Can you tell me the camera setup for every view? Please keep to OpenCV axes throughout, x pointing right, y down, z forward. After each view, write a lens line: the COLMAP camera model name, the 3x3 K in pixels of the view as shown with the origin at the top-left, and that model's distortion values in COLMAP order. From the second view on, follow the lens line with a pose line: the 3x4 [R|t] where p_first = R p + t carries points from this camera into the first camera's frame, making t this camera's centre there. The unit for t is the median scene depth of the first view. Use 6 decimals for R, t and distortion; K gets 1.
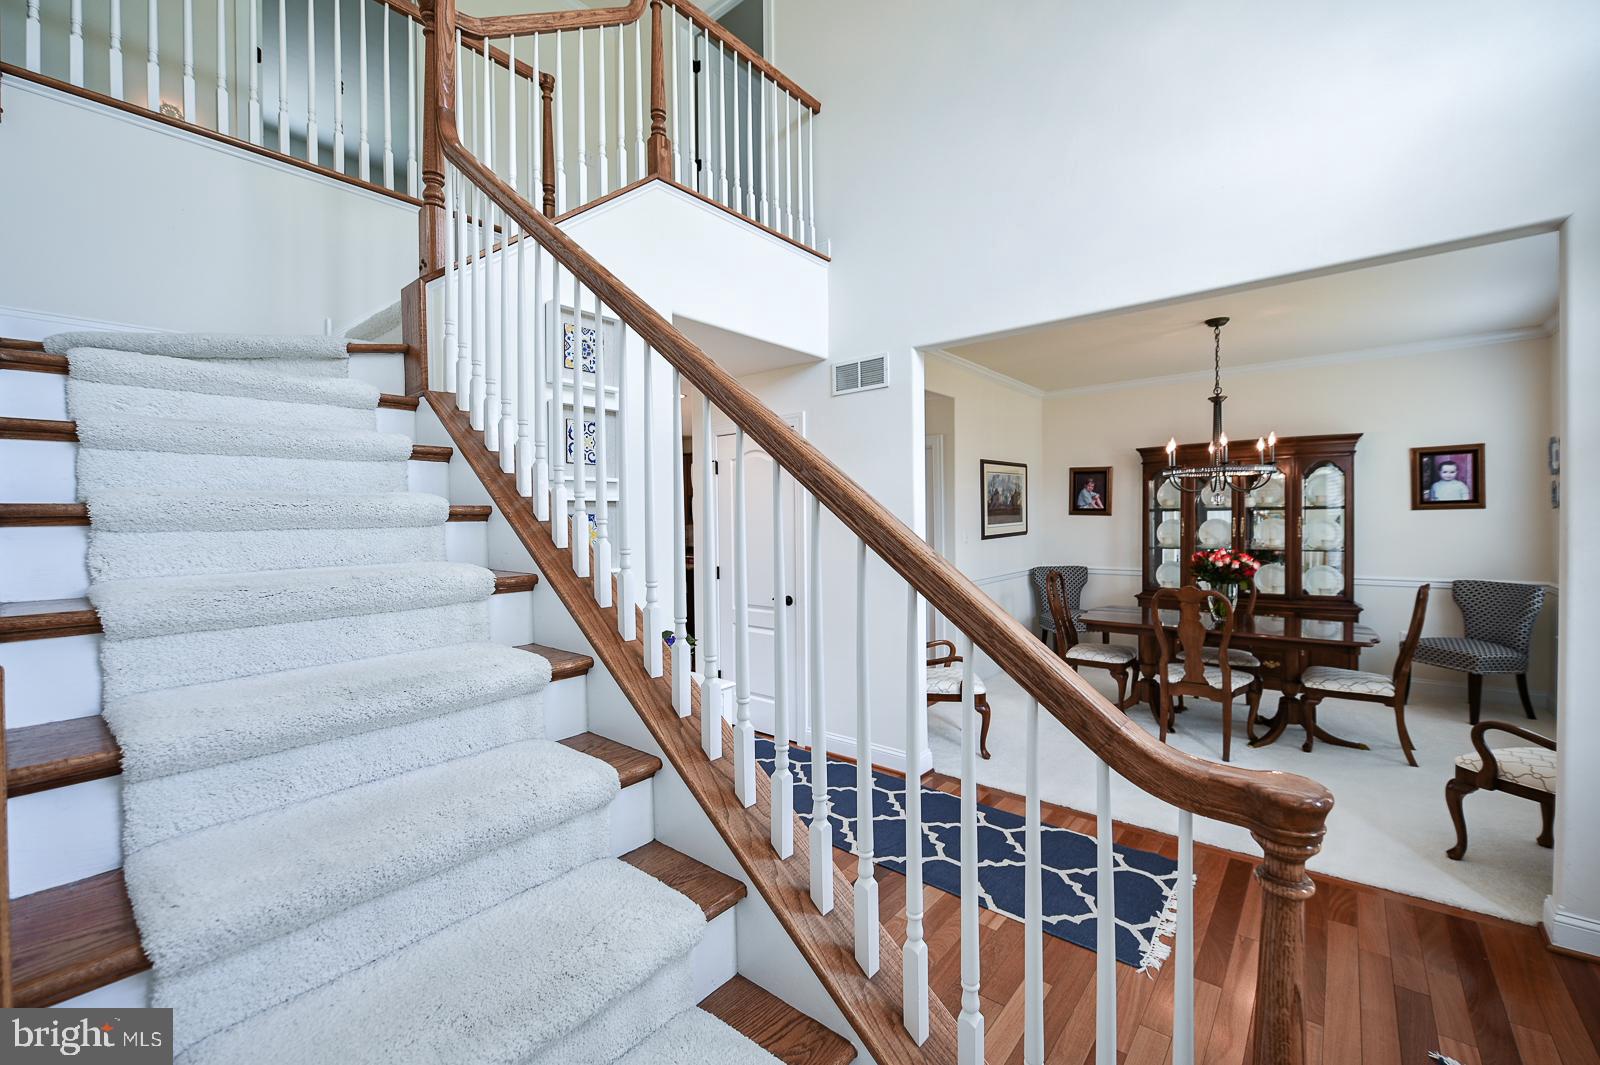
lens RADIAL K [[675.1, 0, 799.5], [0, 675.1, 533.9], [0, 0, 1]] dist [-0.010678, -0.000284]
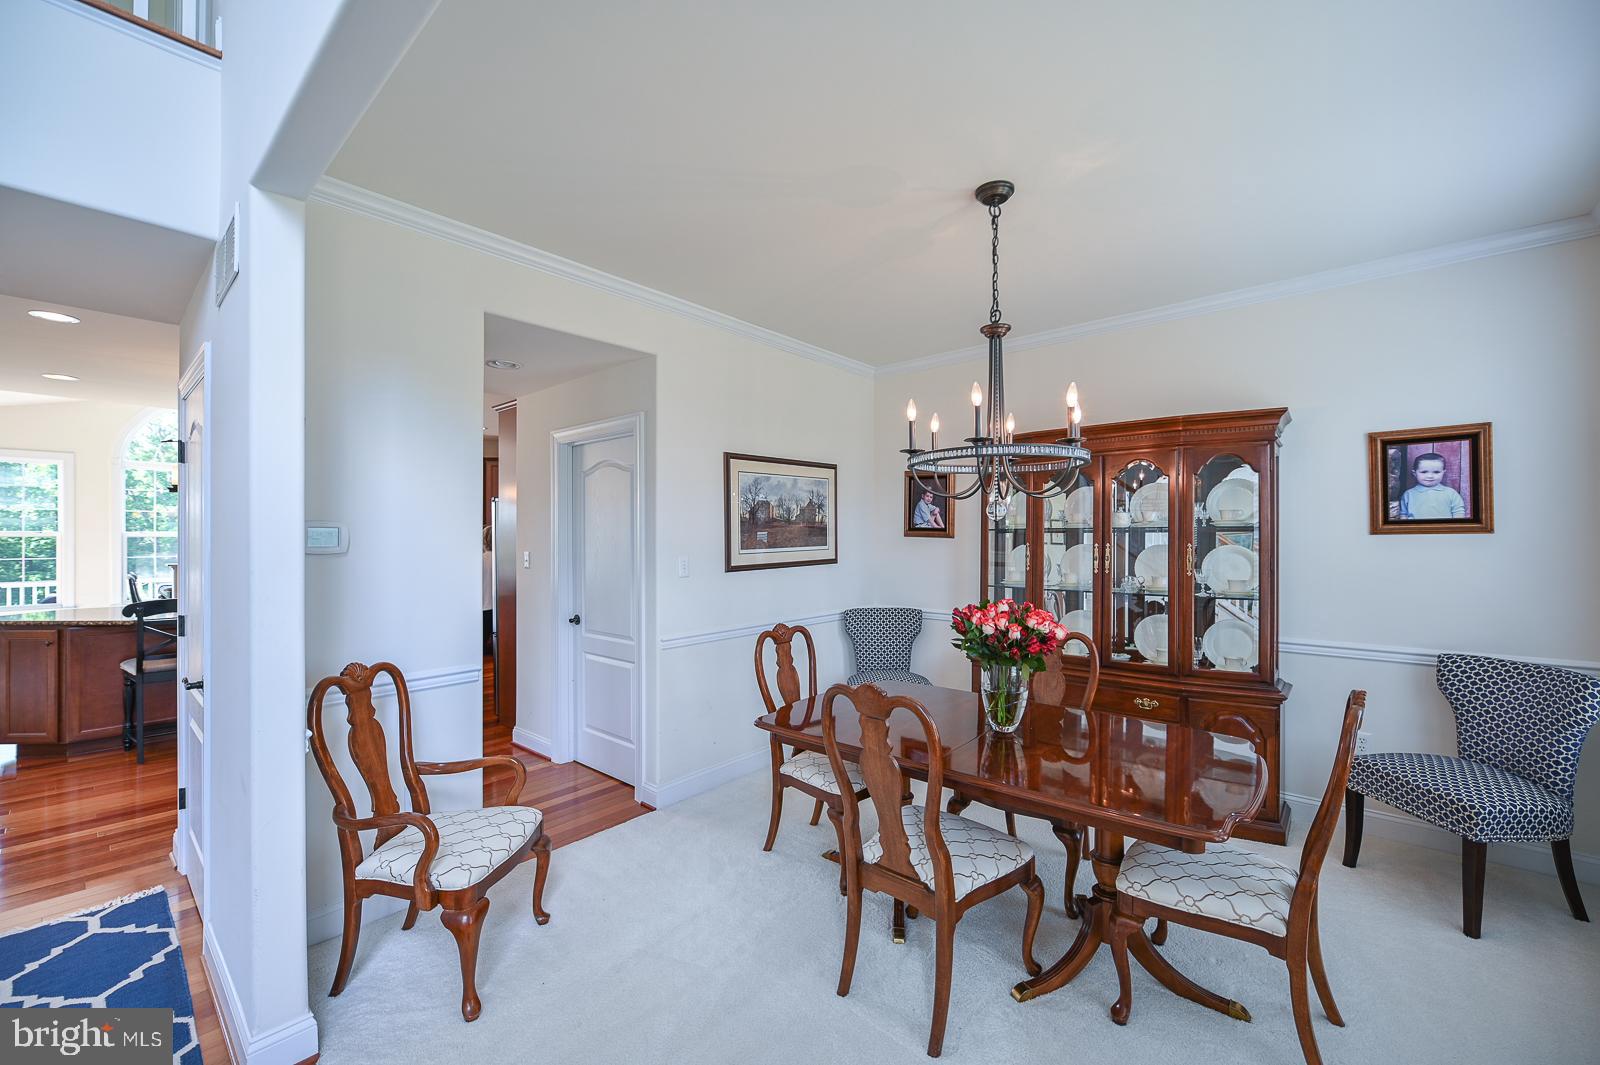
lens RADIAL K [[650.4, 0, 812.5], [0, 650.4, 539.4], [0, 0, 1]] dist [-0.009646, 0.000081]
pose [[0.999716, 0.010917, -0.021173, 0.420510], [-0.011334, 0.999742, -0.019661, -0.013638], [0.020953, 0.019895, 0.999582, 0.401777]]
